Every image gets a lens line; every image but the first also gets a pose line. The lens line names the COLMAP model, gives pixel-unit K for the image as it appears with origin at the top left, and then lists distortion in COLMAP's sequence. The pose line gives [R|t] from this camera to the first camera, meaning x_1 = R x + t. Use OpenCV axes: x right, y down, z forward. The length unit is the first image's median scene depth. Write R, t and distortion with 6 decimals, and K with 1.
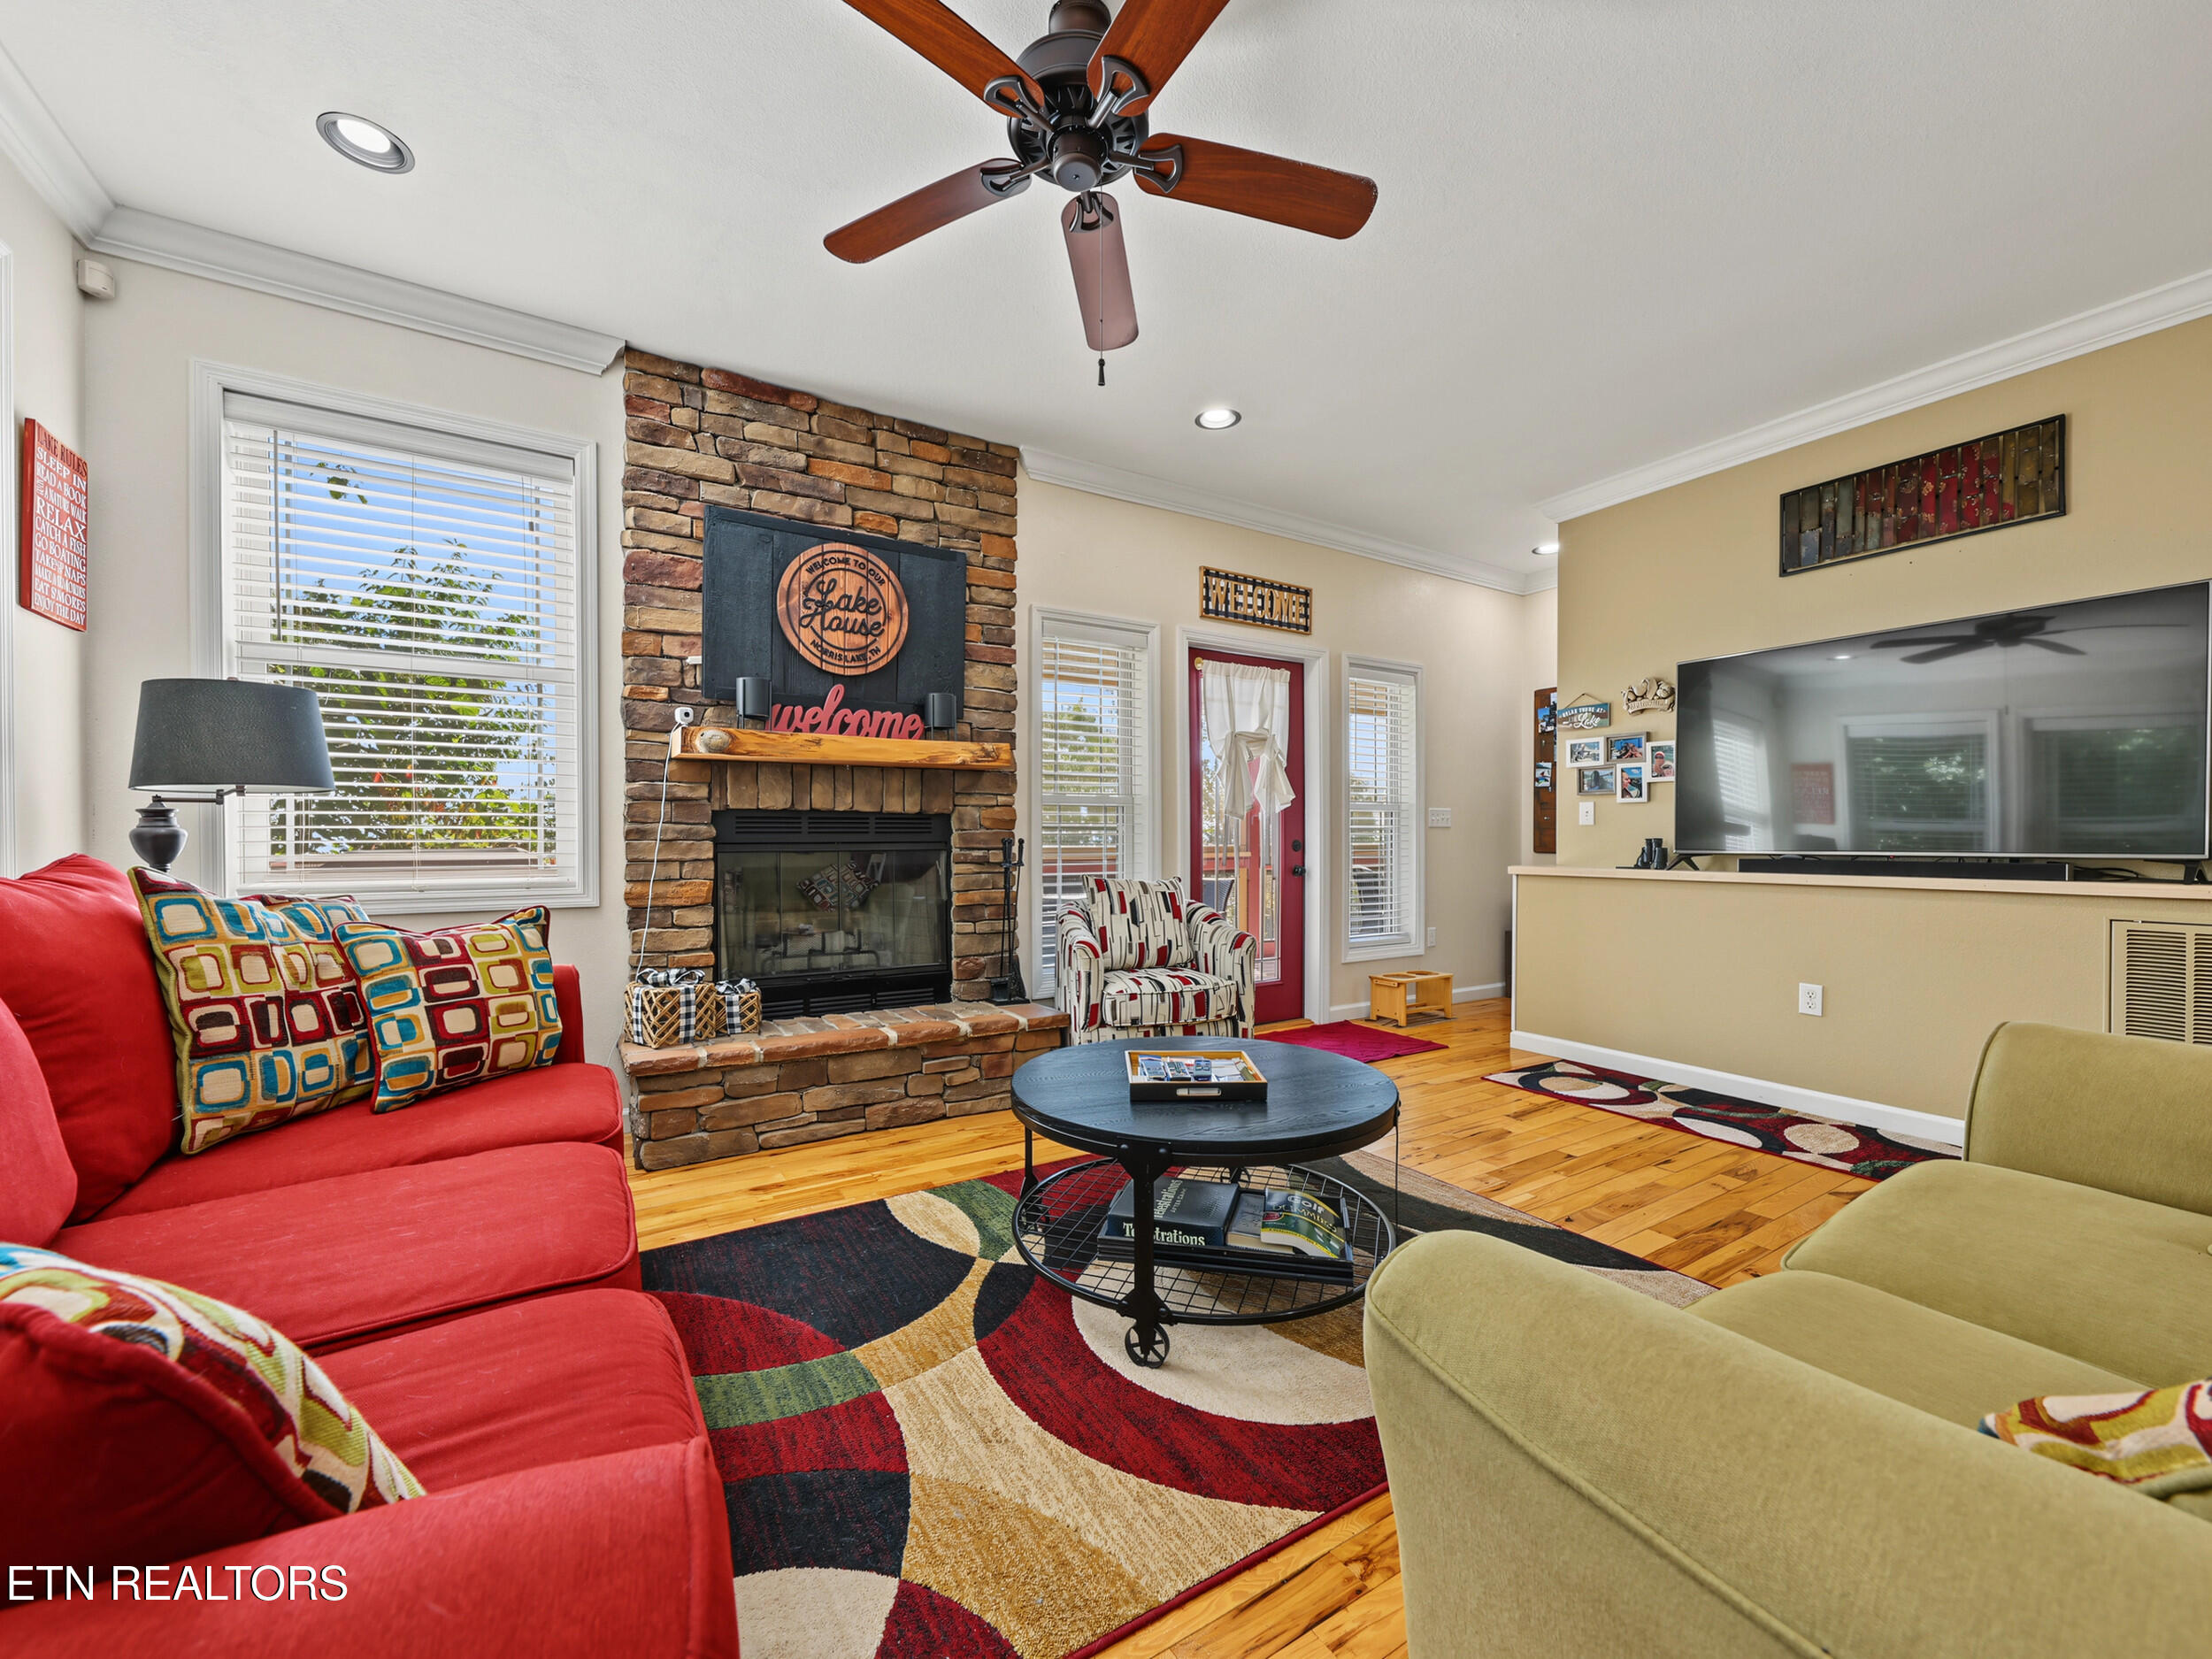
lens RADIAL K [[873.7, 0, 1098.5], [0, 873.7, 838.2], [0, 0, 1]] dist [0.010486, 0.001939]
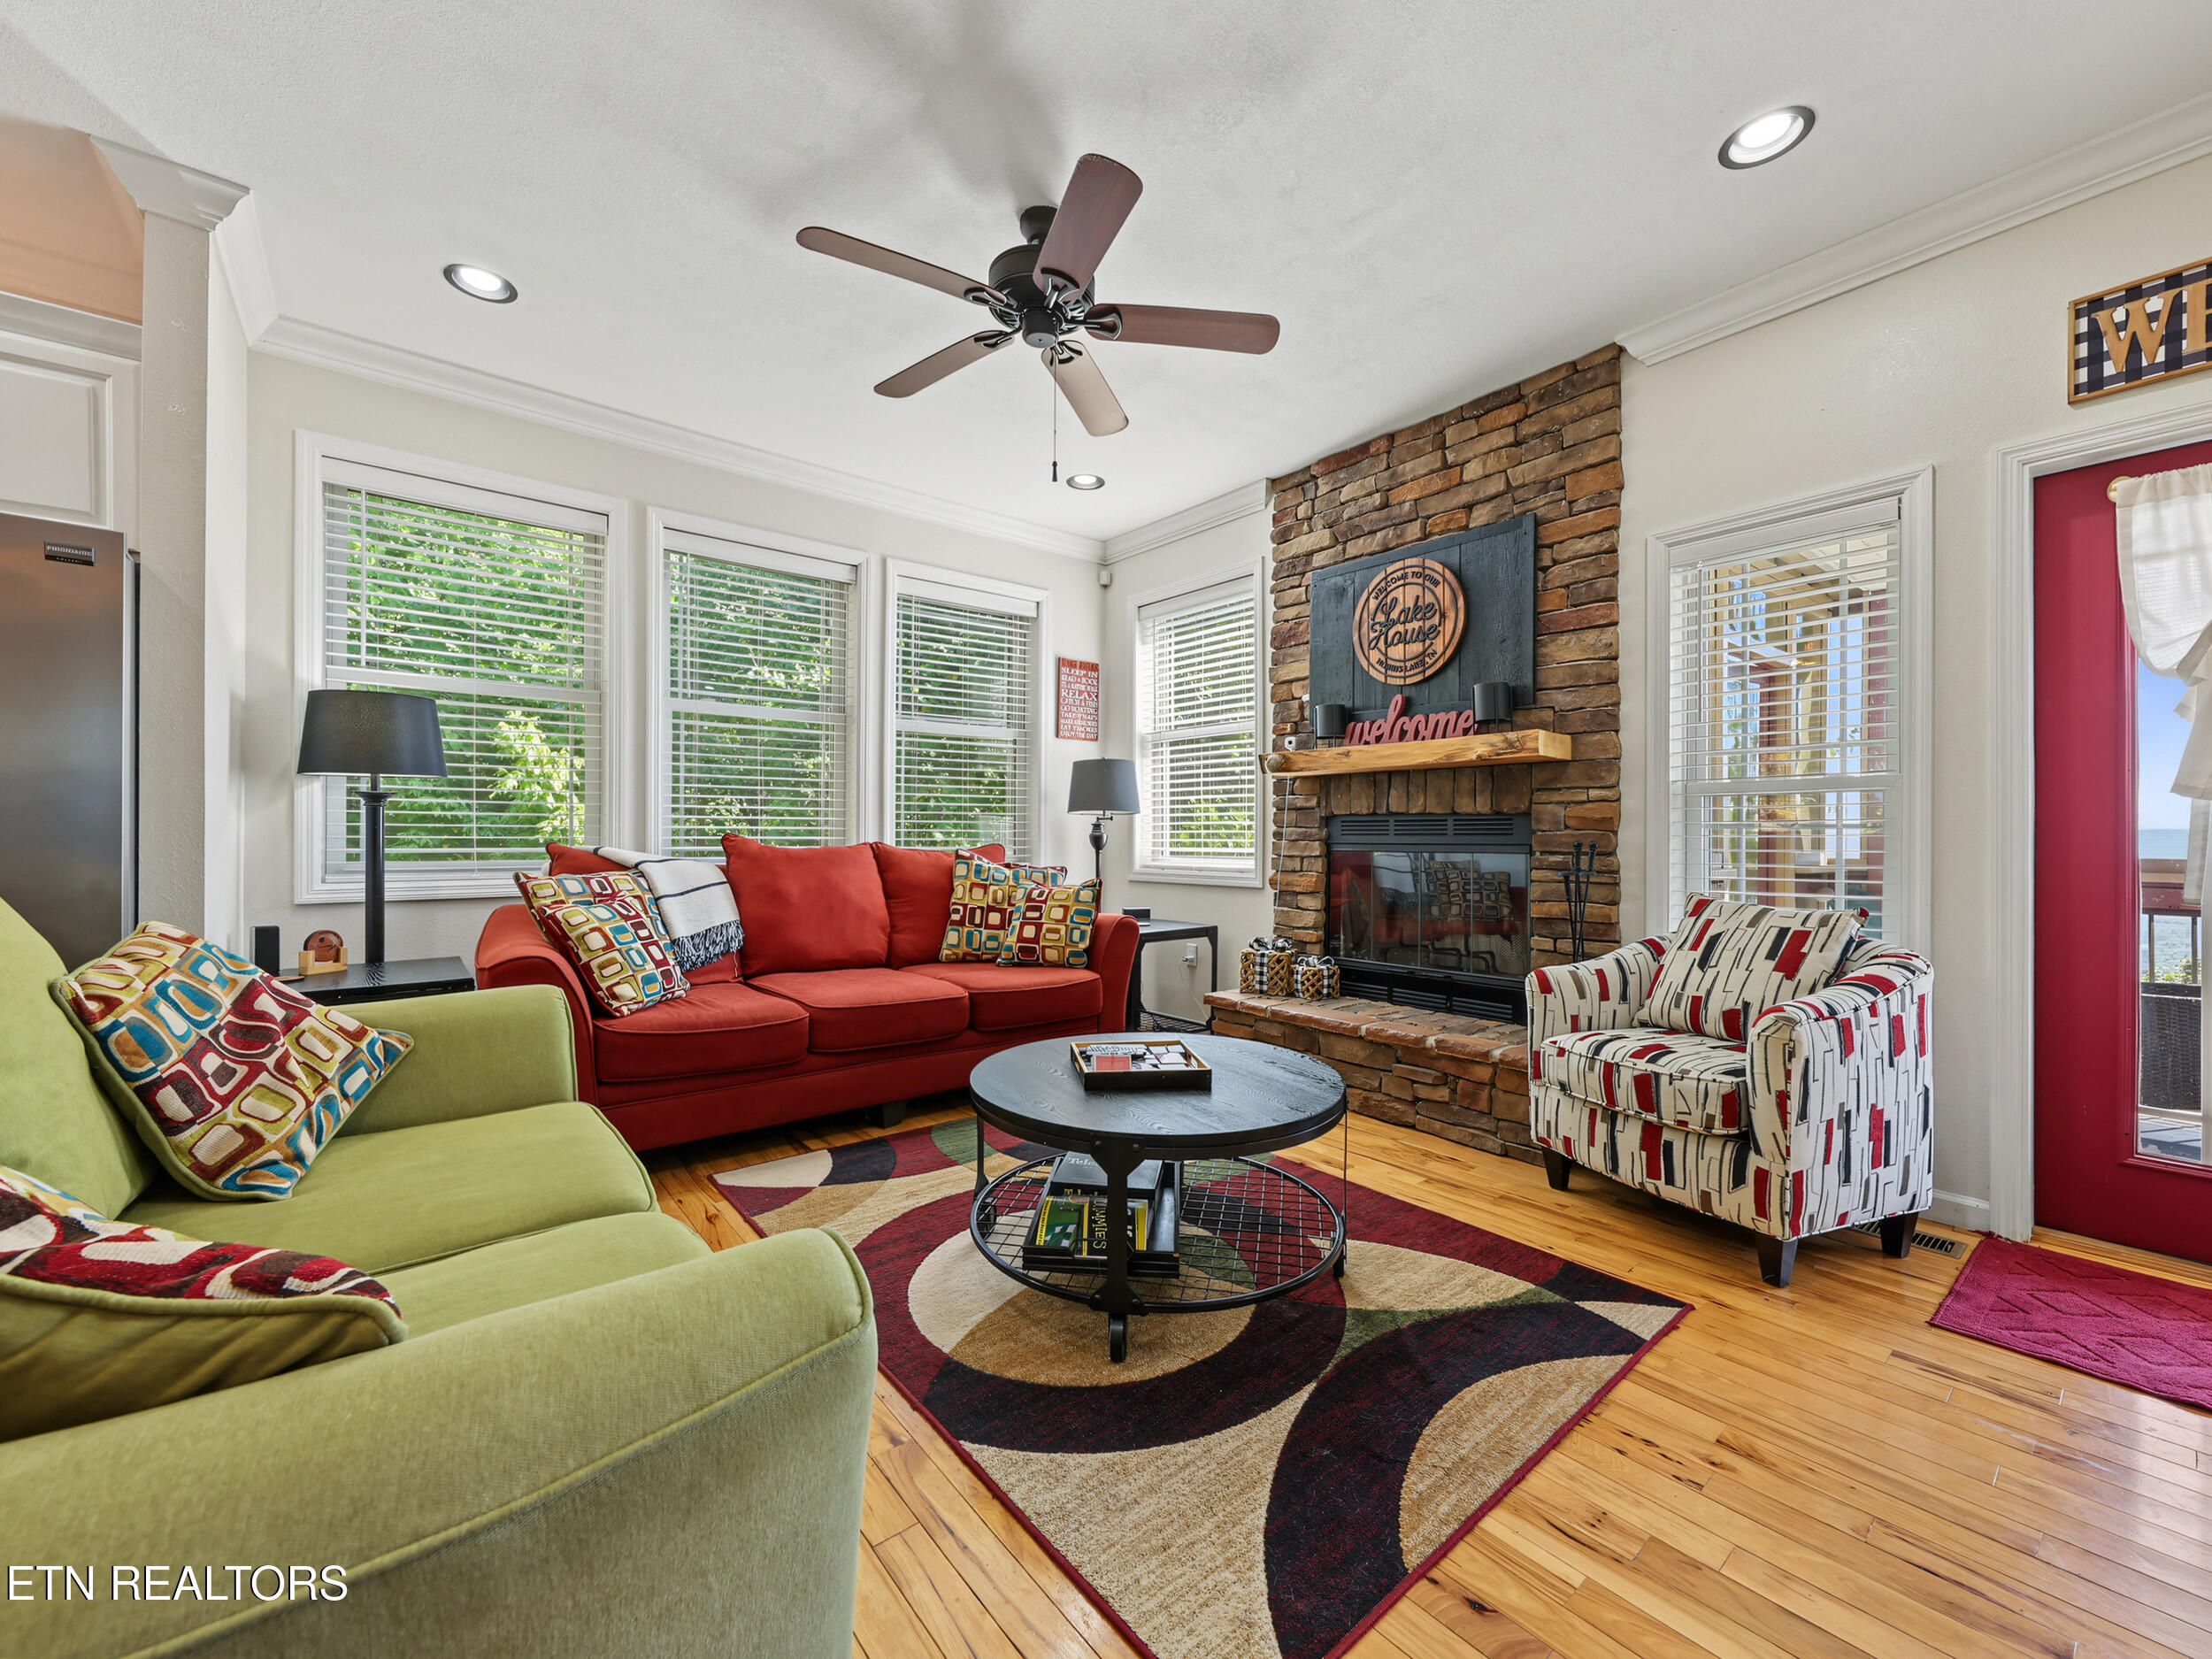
lens RADIAL K [[873.7, 0, 1091.0], [0, 873.7, 837.1], [0, 0, 1]] dist [0.010486, 0.001939]
pose [[0.156999, -0.000283, -0.987599, 0.700007], [-0.004028, 0.999991, -0.000926, -0.000884], [0.987591, 0.004124, 0.156997, 0.470707]]
